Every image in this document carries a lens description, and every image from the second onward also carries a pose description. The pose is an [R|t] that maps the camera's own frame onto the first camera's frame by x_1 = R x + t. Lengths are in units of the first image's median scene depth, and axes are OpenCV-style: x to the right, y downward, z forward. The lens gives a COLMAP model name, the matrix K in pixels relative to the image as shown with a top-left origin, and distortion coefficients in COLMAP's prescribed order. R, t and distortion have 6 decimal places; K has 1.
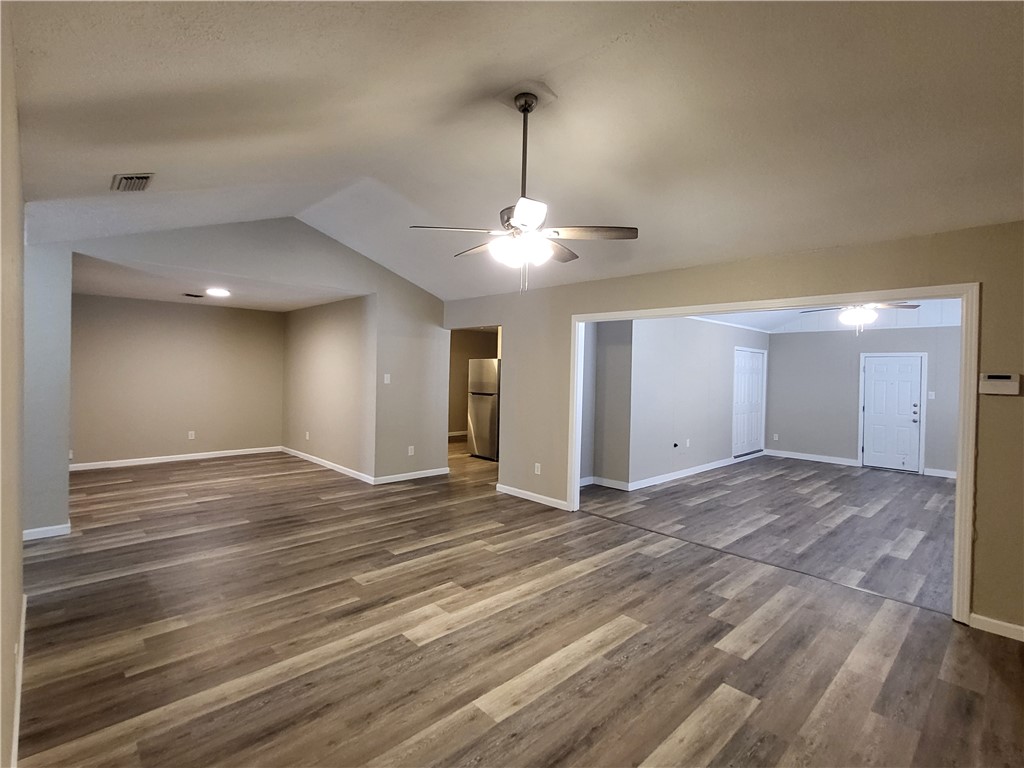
lens RADIAL K [[493.2, 0, 508.7], [0, 493.2, 381.2], [0, 0, 1]] dist [0.006521, 0.000183]
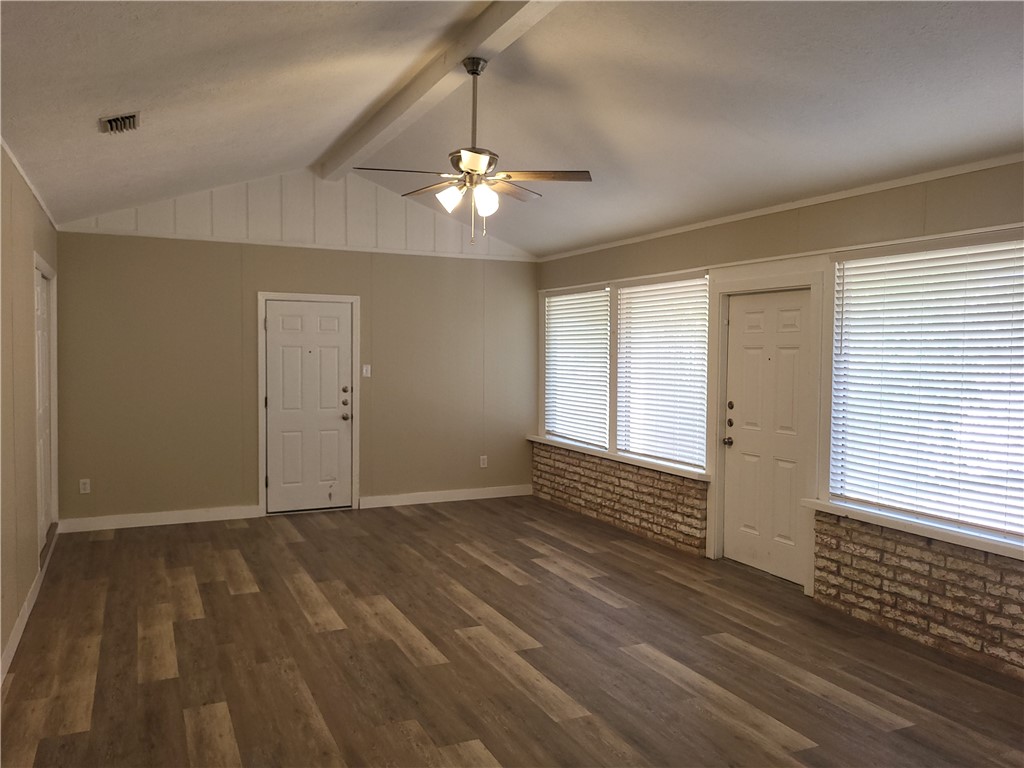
lens RADIAL K [[786.1, 0, 510.9], [0, 786.1, 379.4], [0, 0, 1]] dist [0.011343, 0.004111]
pose [[0.316009, -0.049850, 0.947446, 0.079909], [0.017438, 0.998755, 0.046733, -0.003351], [-0.948596, 0.001754, 0.316485, 1.244068]]
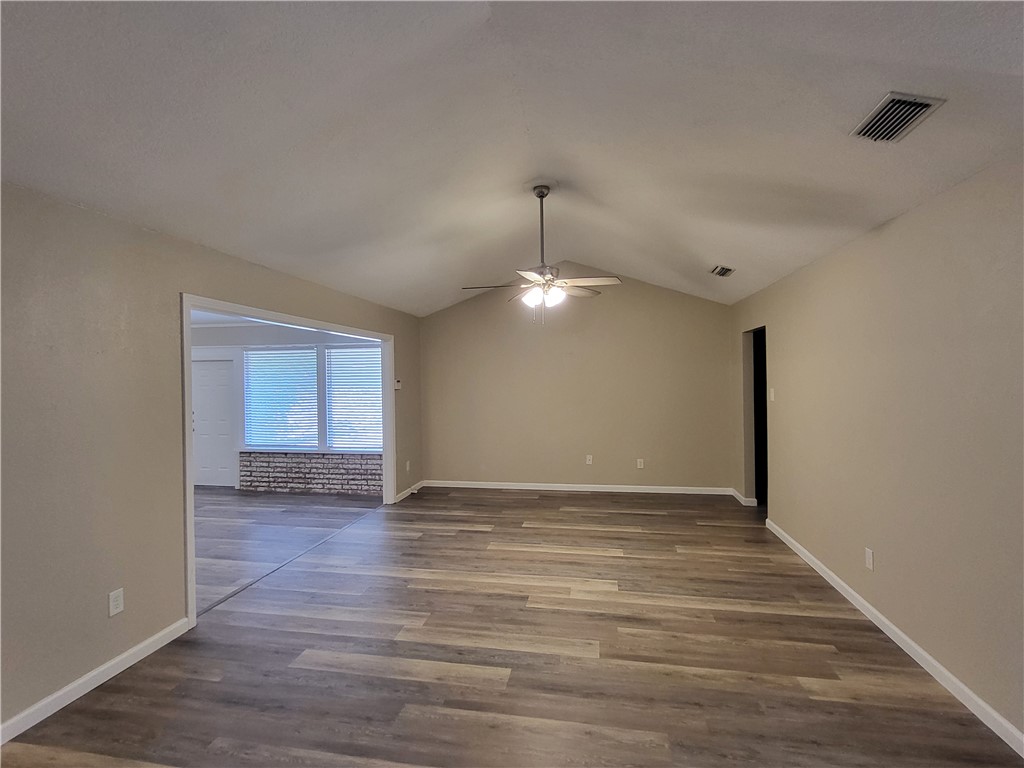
lens RADIAL K [[493.2, 0, 513.2], [0, 493.2, 379.5], [0, 0, 1]] dist [0.006521, 0.000183]
pose [[-0.586640, -0.019093, 0.809623, -0.800500], [0.020613, 0.999046, 0.038495, -0.064263], [-0.809586, 0.039271, -0.585687, 1.444259]]
